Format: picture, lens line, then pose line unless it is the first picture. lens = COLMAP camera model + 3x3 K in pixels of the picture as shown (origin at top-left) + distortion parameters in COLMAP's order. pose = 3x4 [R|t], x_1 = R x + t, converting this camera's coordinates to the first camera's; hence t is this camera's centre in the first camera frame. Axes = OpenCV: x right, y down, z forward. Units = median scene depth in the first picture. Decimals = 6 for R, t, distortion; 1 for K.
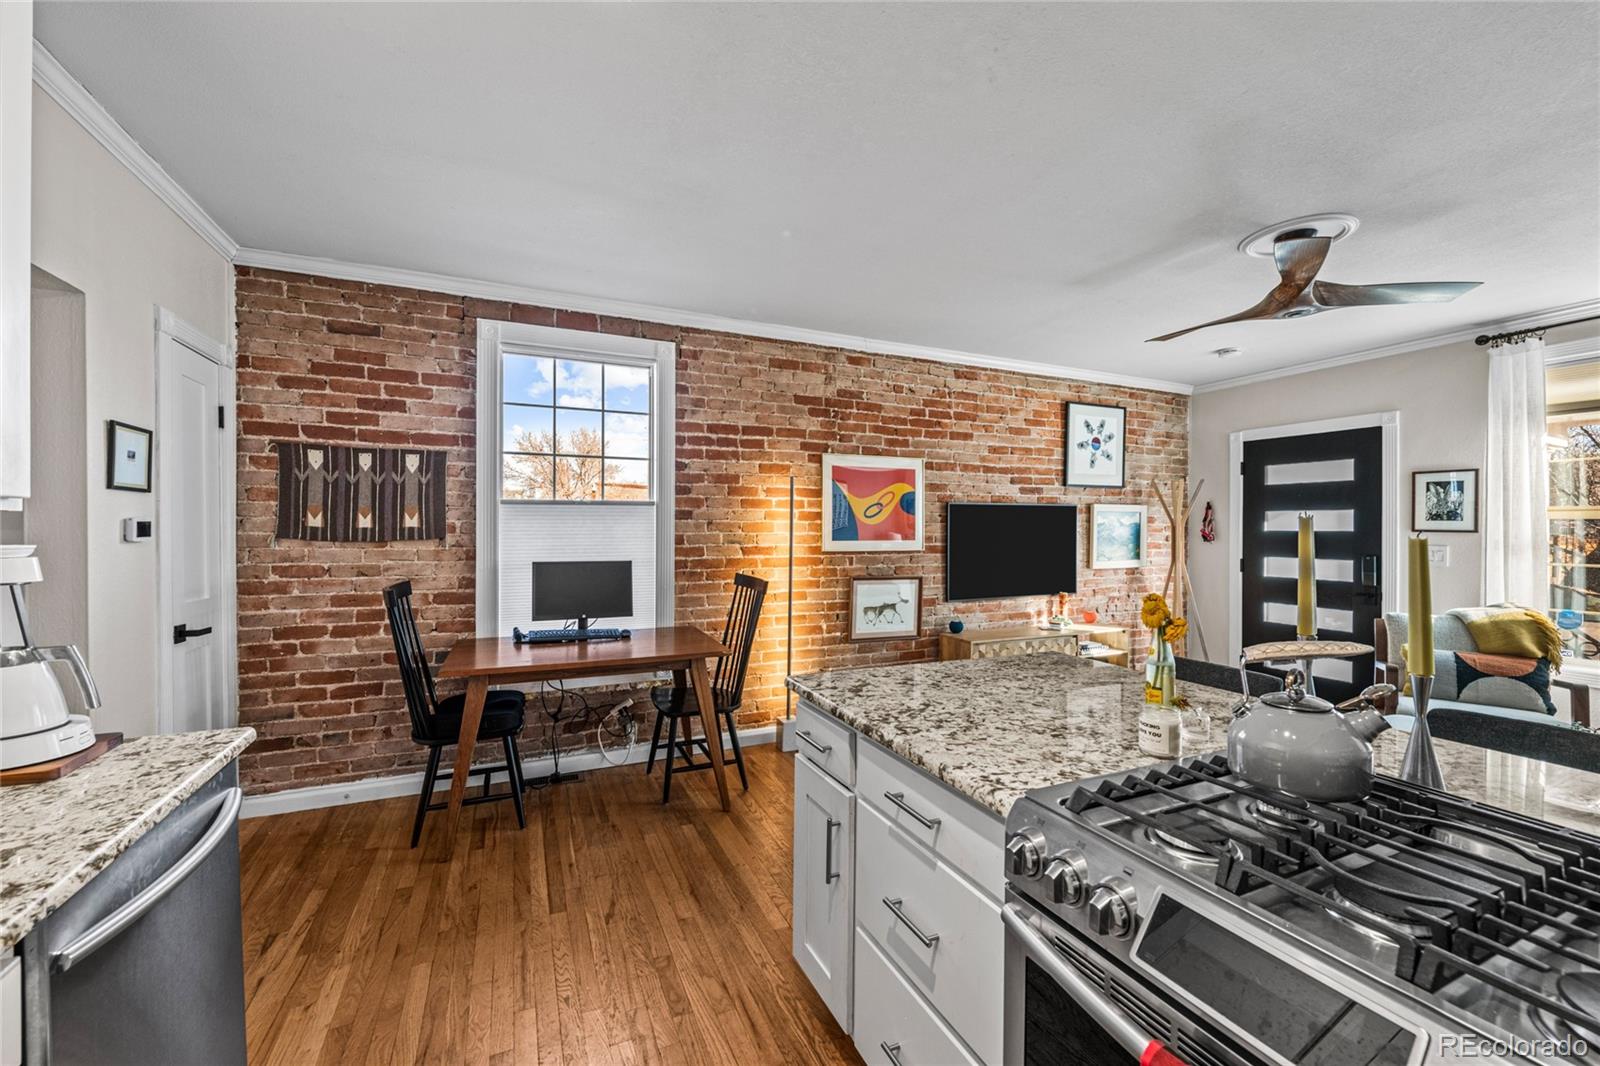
lens RADIAL K [[636.5, 0, 801.3], [0, 636.5, 530.9], [0, 0, 1]] dist [0.002734, -0.006628]
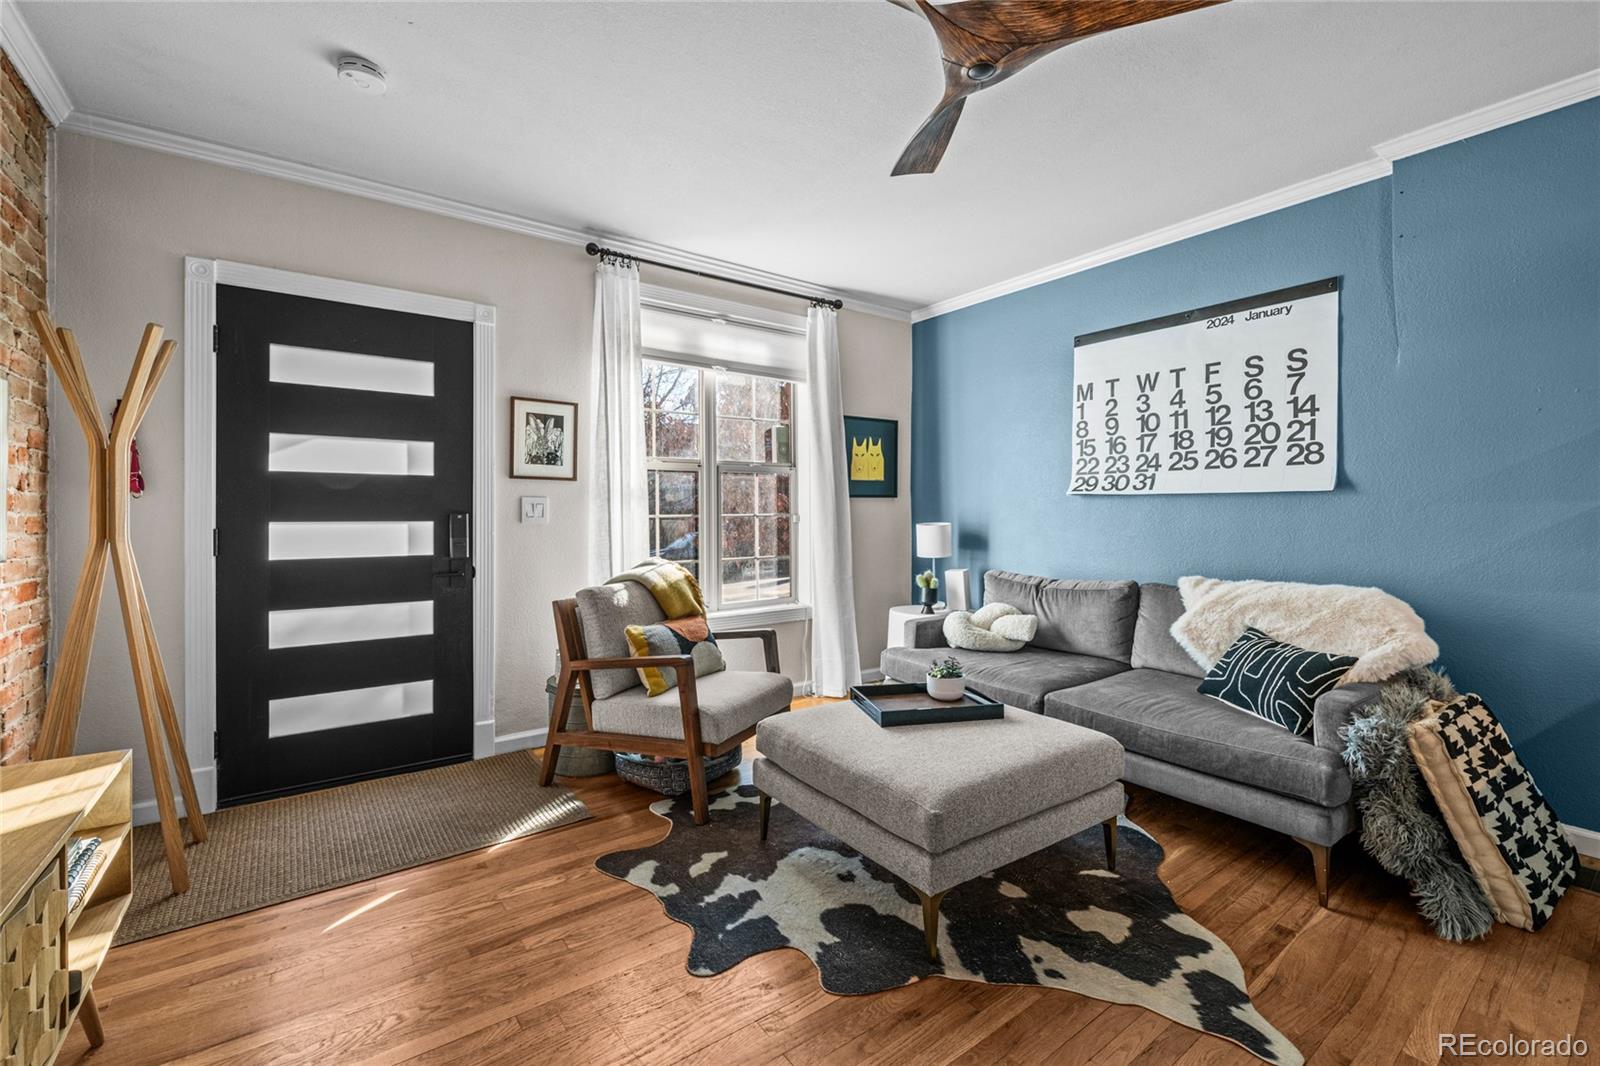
lens RADIAL K [[673.6, 0, 807.3], [0, 673.6, 512.6], [0, 0, 1]] dist [0.002088, 0.000035]
pose [[-0.212119, -0.003552, 0.977237, 0.140730], [0.005554, 0.999973, 0.004840, 0.041386], [-0.977228, 0.006454, -0.212094, 0.879648]]
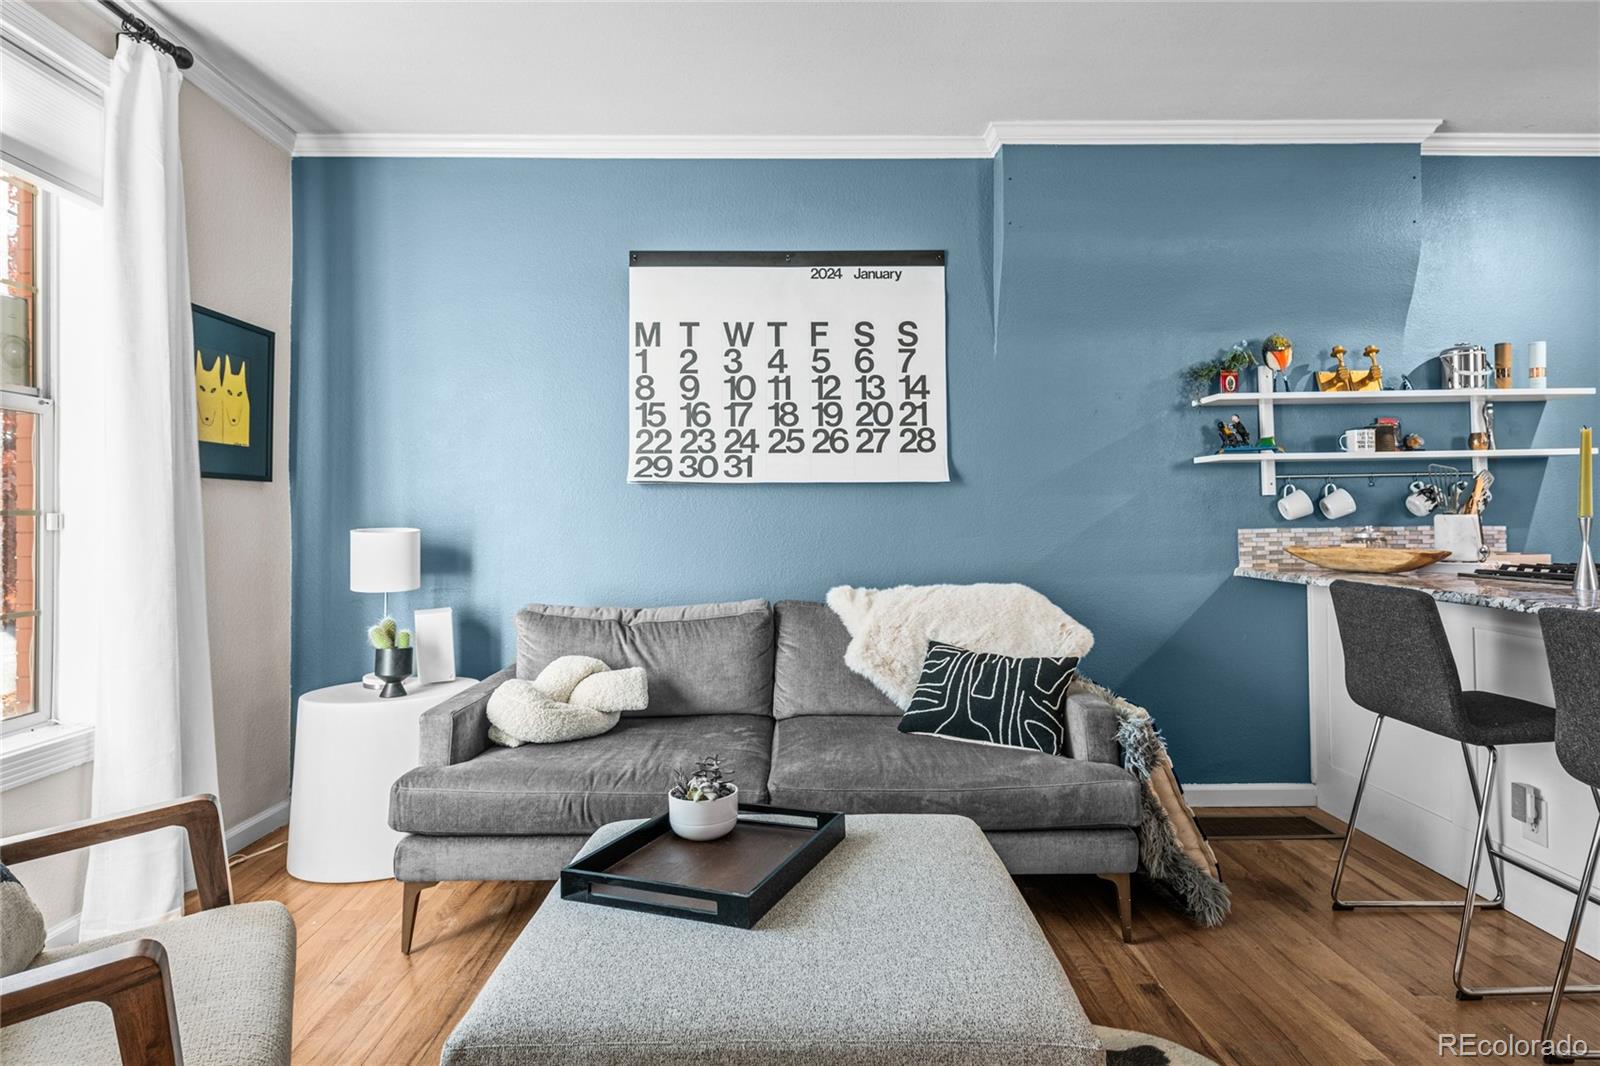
lens RADIAL K [[880.7, 0, 805.3], [0, 880.7, 504.4], [0, 0, 1]] dist [0.020534, -0.017540]
pose [[-0.920381, 0.013209, 0.390800, 0.512300], [0.008232, 0.999862, -0.014407, 0.057414], [-0.390937, -0.010043, -0.920363, 1.021662]]
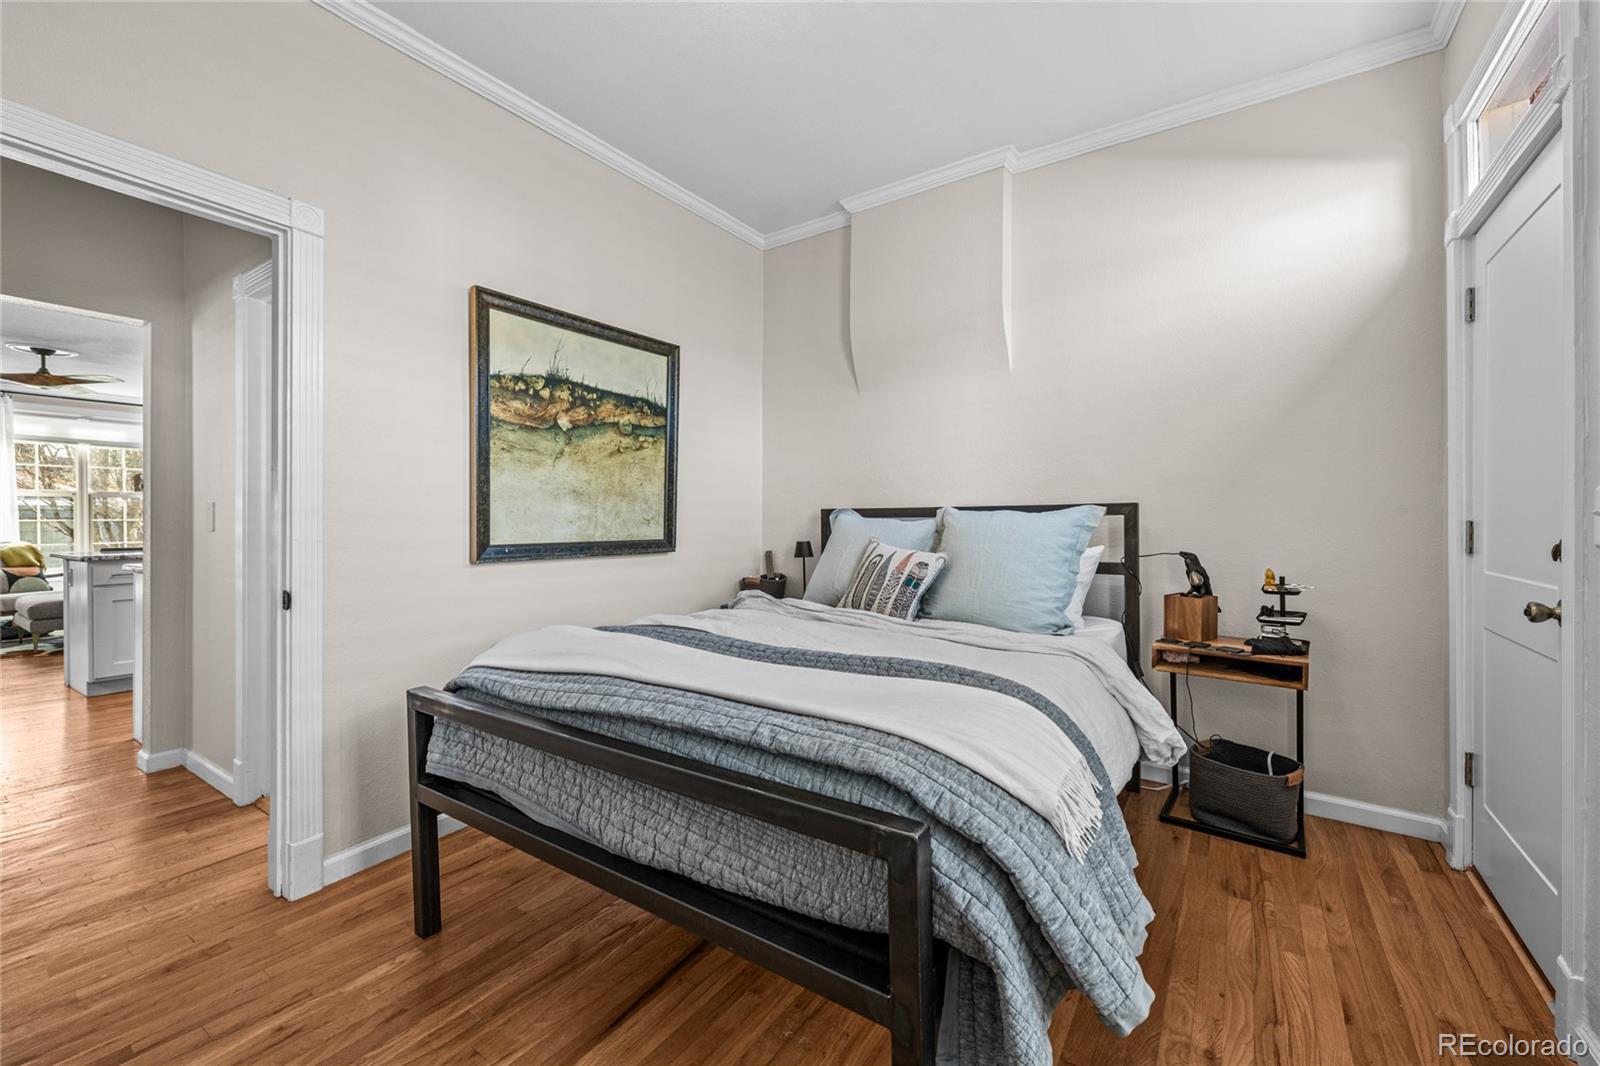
lens RADIAL K [[653.9, 0, 809.2], [0, 653.9, 528.7], [0, 0, 1]] dist [-0.004301, -0.000514]
pose [[-0.532795, -0.011971, 0.846160, -1.528618], [0.002850, 0.999869, 0.015940, 0.049363], [-0.846239, 0.010905, -0.532691, 0.035961]]
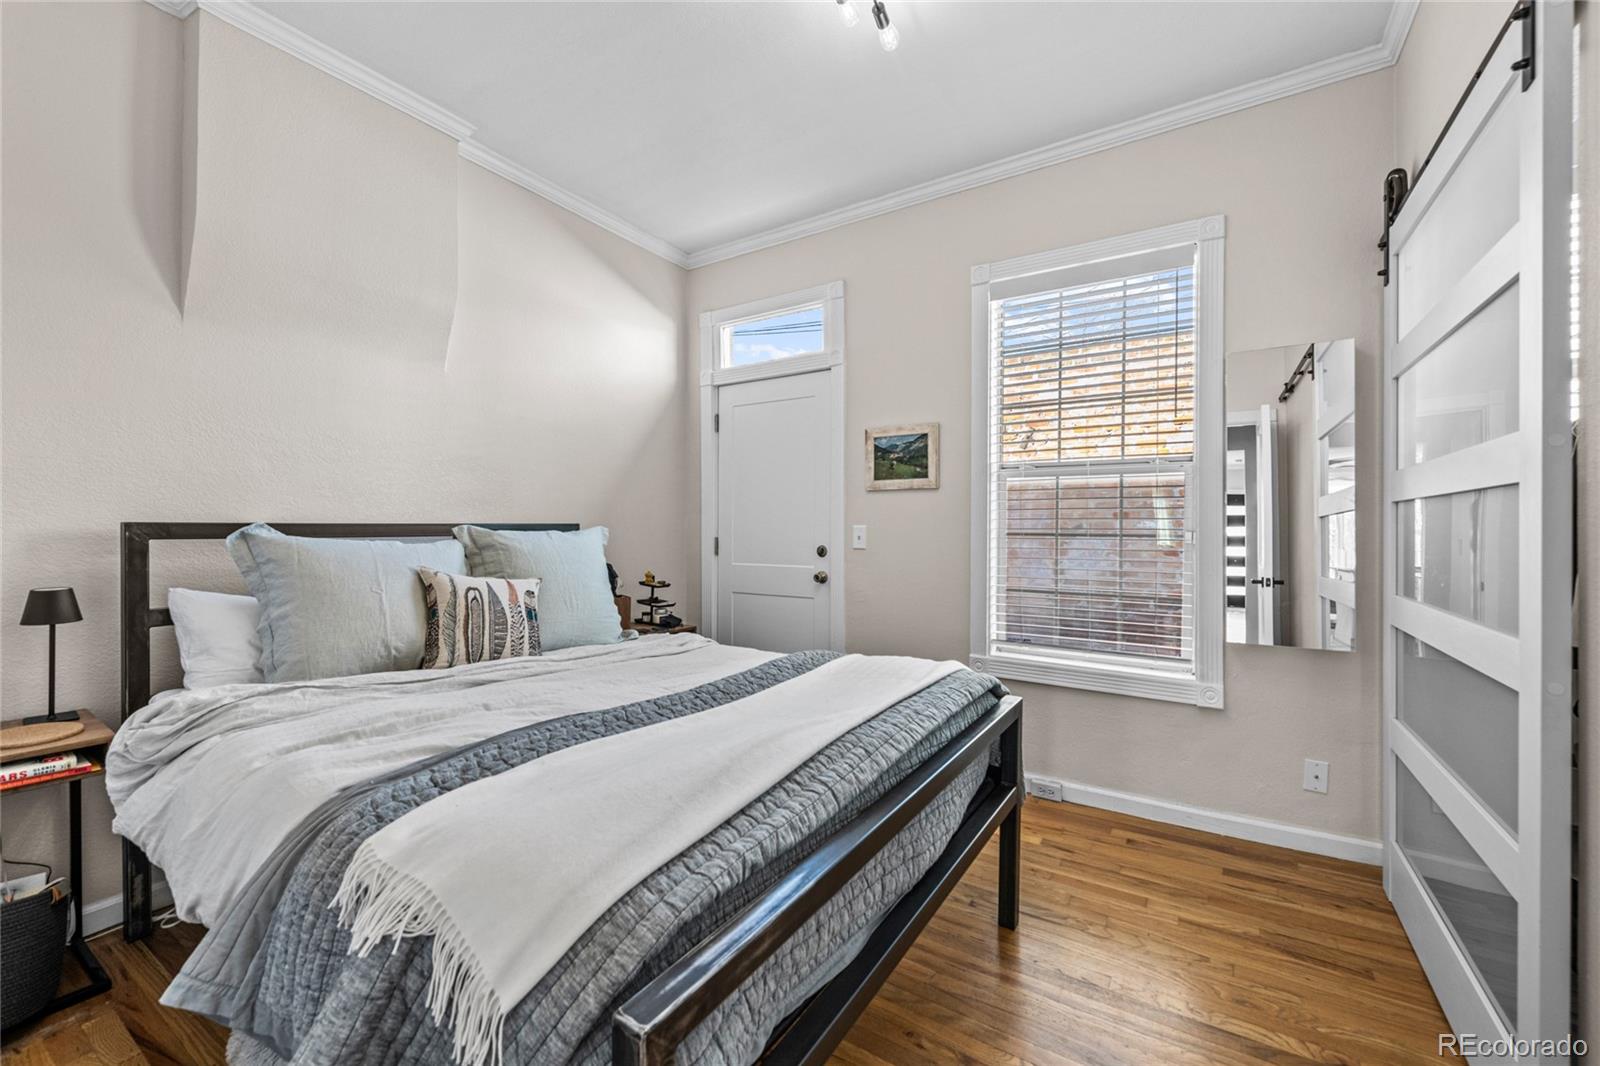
lens RADIAL K [[653.9, 0, 809.2], [0, 653.9, 528.7], [0, 0, 1]] dist [-0.004301, -0.000514]
pose [[-0.826092, -0.004774, -0.563515, -0.932981], [-0.005256, 0.999986, -0.000767, 0.038389], [0.563511, 0.002328, -0.826105, 0.199597]]
